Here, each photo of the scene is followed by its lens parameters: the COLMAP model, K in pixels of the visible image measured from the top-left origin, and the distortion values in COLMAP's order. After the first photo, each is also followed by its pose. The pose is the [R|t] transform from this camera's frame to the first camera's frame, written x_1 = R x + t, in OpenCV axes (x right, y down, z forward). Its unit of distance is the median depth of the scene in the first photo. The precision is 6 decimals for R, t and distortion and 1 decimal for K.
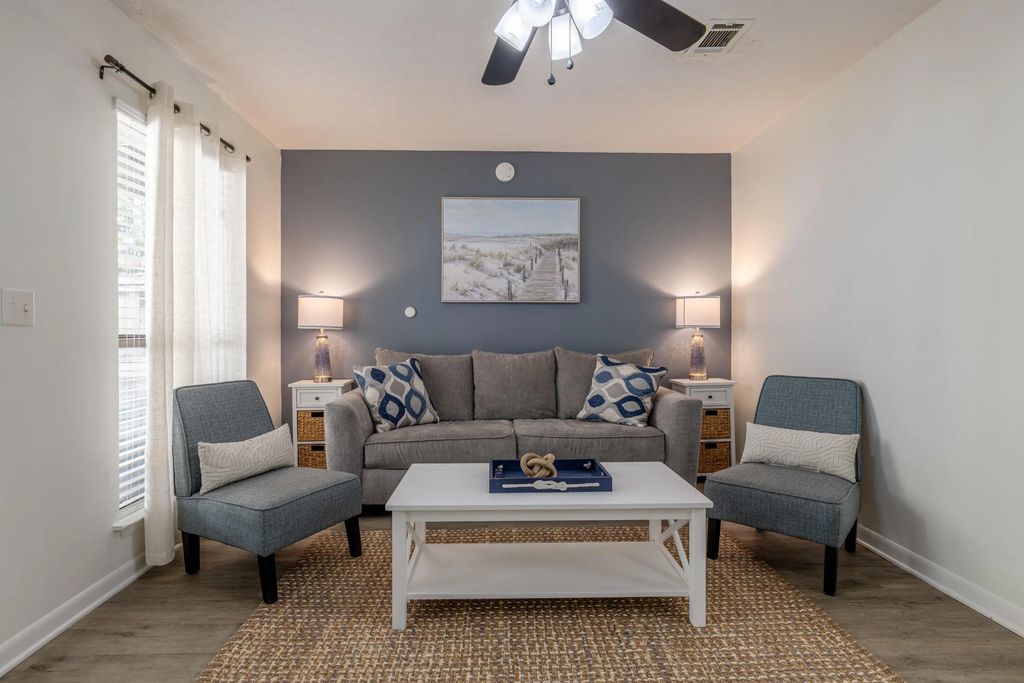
lens RADIAL K [[535.3, 0, 501.9], [0, 535.3, 332.5], [0, 0, 1]] dist [-0.005954, 0.003367]
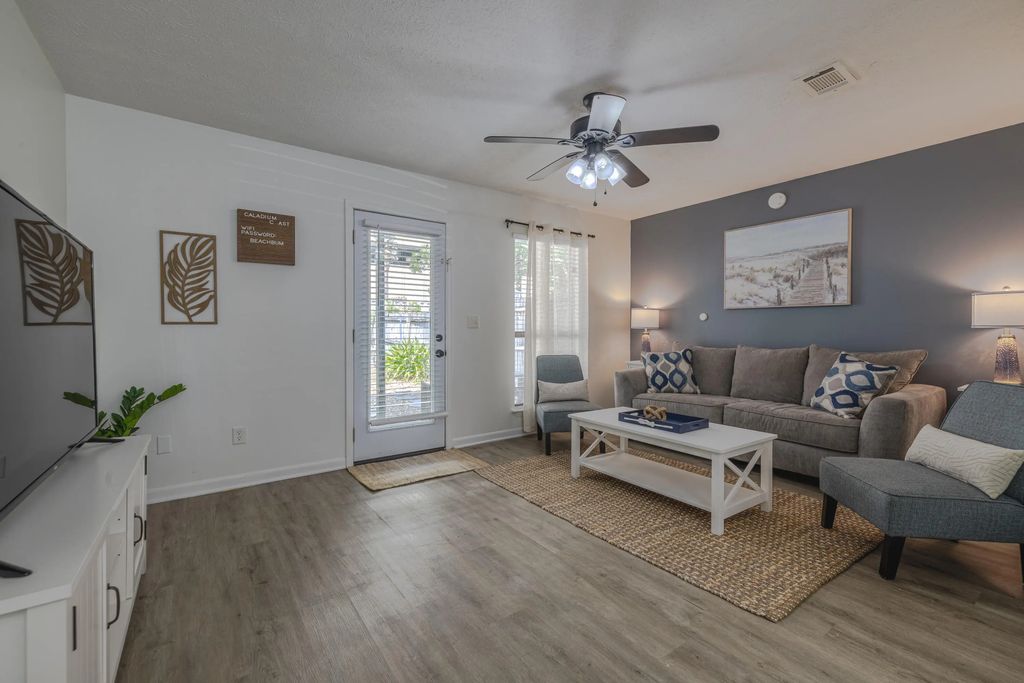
lens RADIAL K [[433.5, 0, 512.0], [0, 433.5, 332.8], [0, 0, 1]] dist [0.003760, -0.000659]
pose [[0.562656, 0.008574, -0.826647, 0.589294], [-0.003964, 0.999963, 0.007674, -0.003659], [0.826682, -0.001041, 0.562669, -0.071807]]
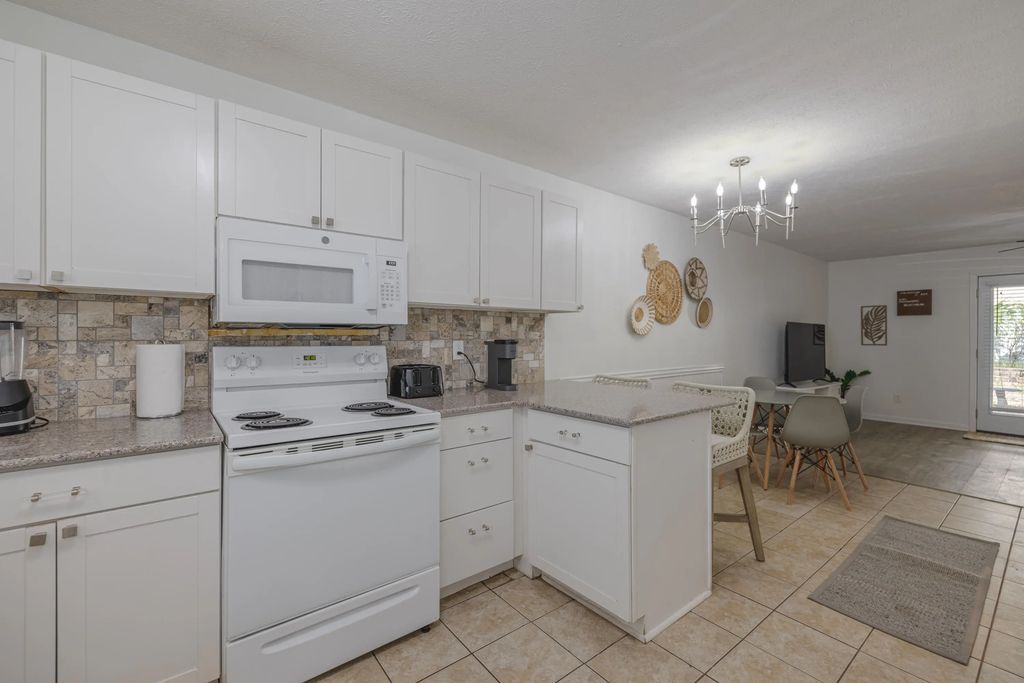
lens RADIAL K [[433.5, 0, 507.0], [0, 433.5, 339.9], [0, 0, 1]] dist [0.003760, -0.000659]
pose [[-0.808758, 0.003804, -0.588130, 1.992415], [-0.000839, 0.999971, 0.007621, -0.048847], [0.588141, 0.006657, -0.808731, 0.486502]]
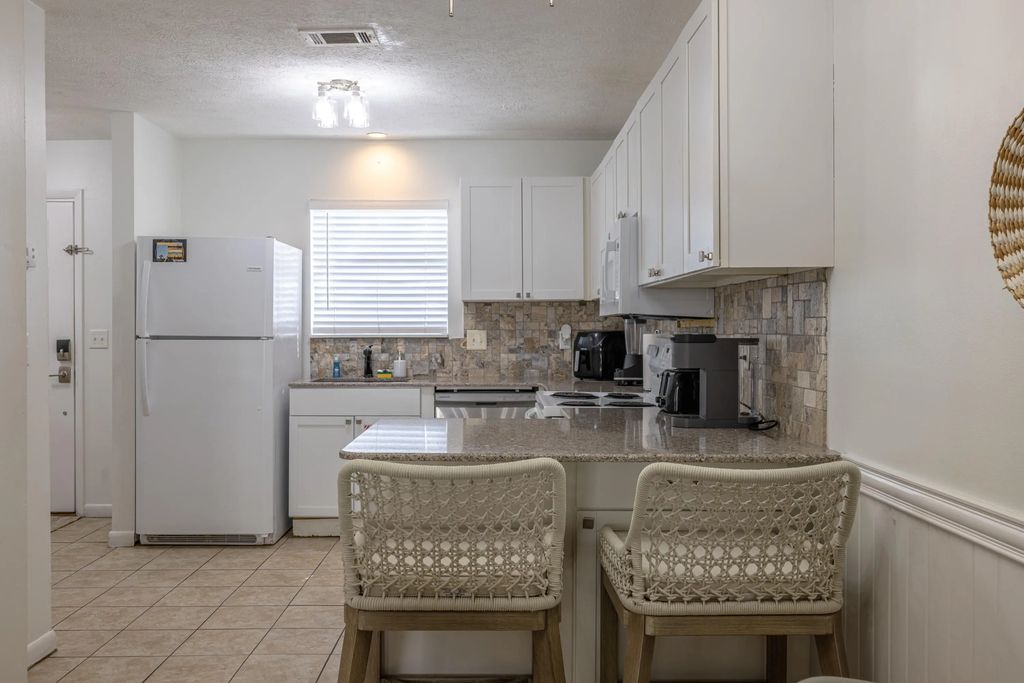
lens RADIAL K [[912.7, 0, 507.3], [0, 912.7, 335.6], [0, 0, 1]] dist [-0.001925, 0.022482]
pose [[0.021742, -0.011091, 0.999702, 0.625286], [0.002884, 0.999935, 0.011031, -0.053229], [-0.999759, 0.002643, 0.021773, 0.017601]]
